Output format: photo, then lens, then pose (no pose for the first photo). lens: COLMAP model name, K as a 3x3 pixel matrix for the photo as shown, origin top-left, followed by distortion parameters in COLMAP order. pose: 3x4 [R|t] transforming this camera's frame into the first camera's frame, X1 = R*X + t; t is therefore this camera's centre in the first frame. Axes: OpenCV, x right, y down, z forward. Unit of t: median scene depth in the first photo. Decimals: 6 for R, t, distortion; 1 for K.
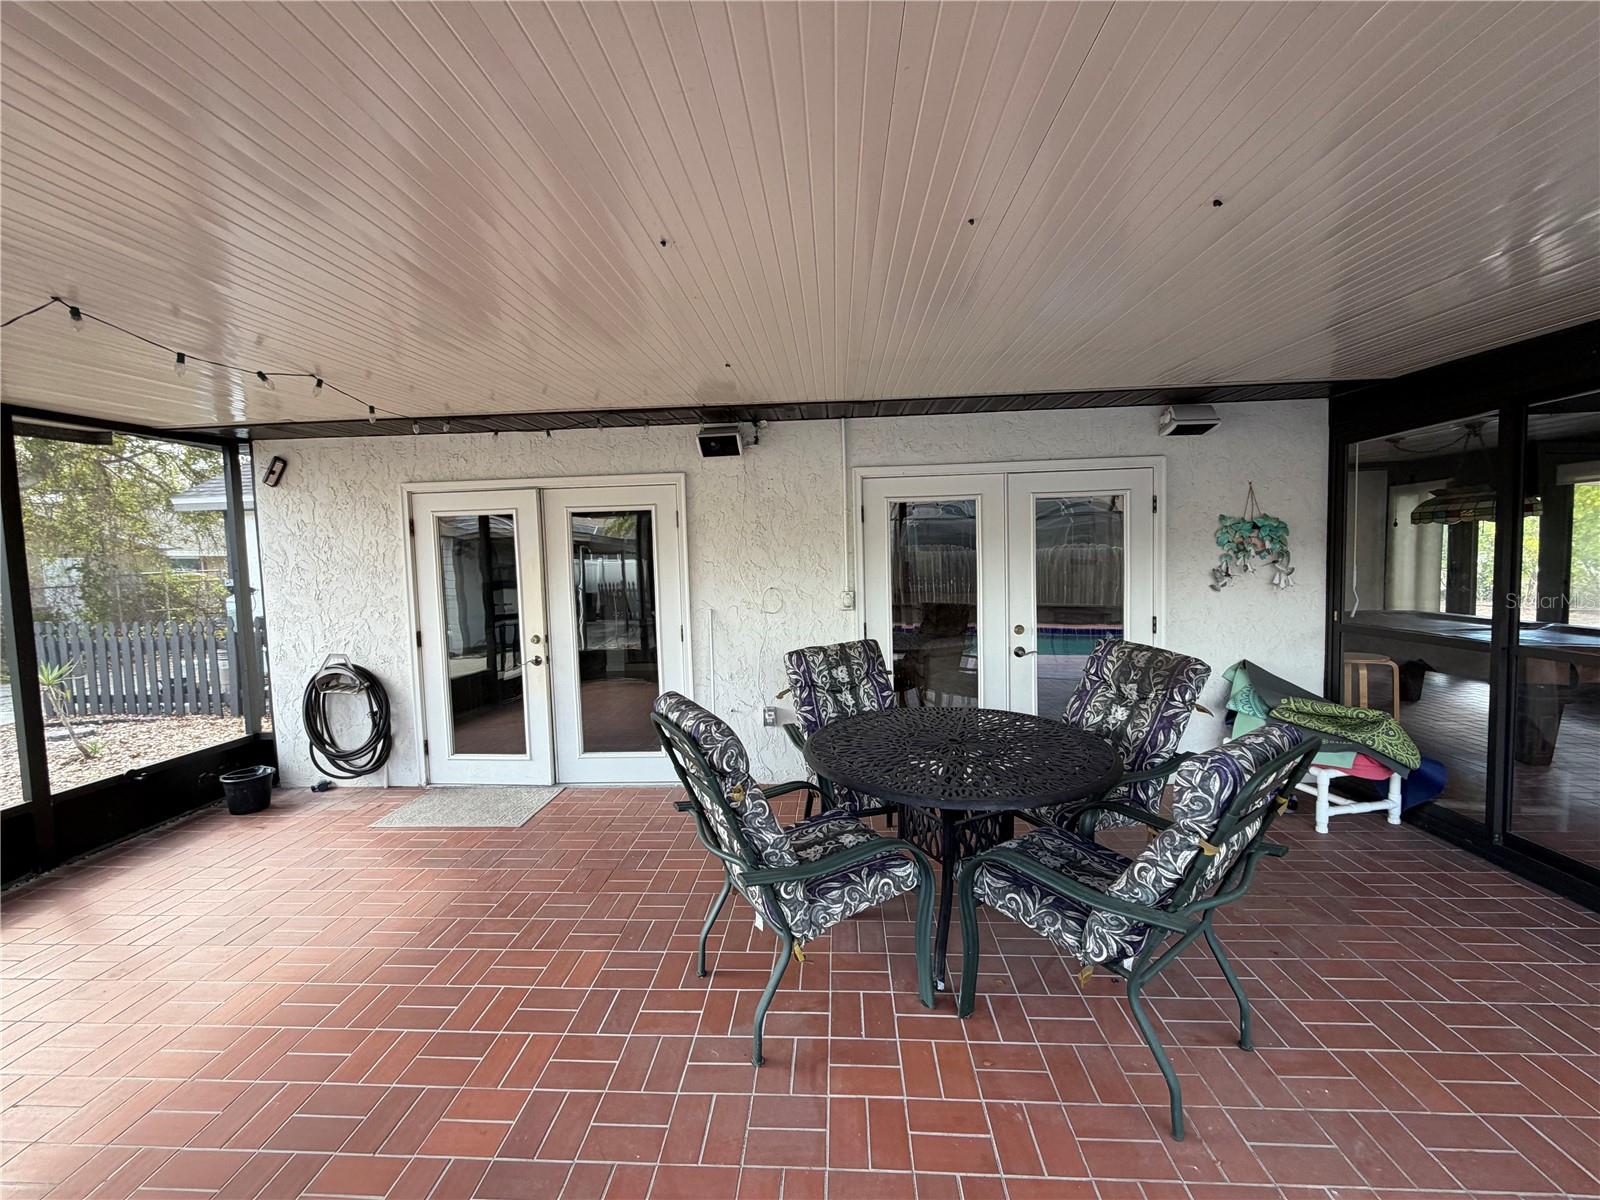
lens RADIAL K [[637.4, 0, 795.4], [0, 637.4, 596.6], [0, 0, 1]] dist [-0.000130, 0.000196]
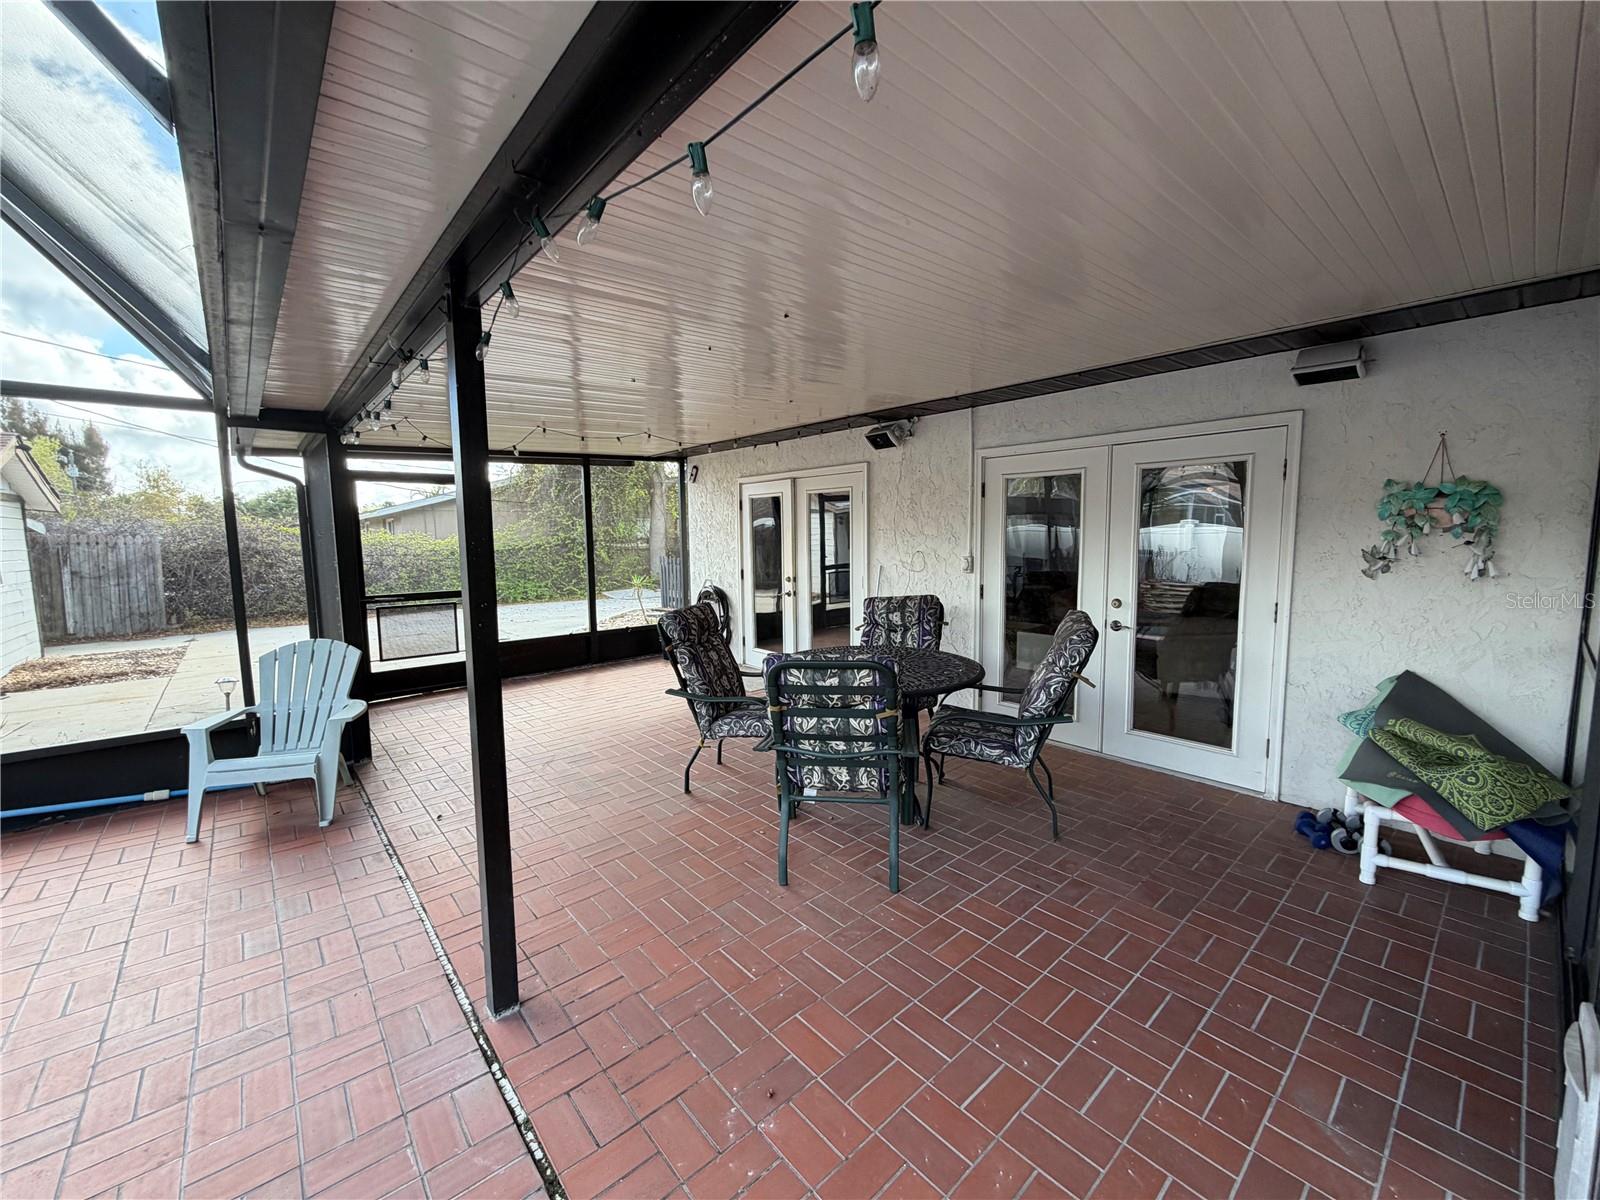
lens RADIAL K [[637.4, 0, 795.4], [0, 637.4, 596.6], [0, 0, 1]] dist [-0.000130, 0.000196]
pose [[0.702344, 0.090684, -0.706037, 0.711503], [-0.048567, 0.995646, 0.079568, -0.013494], [0.710179, -0.021594, 0.703690, -0.053804]]
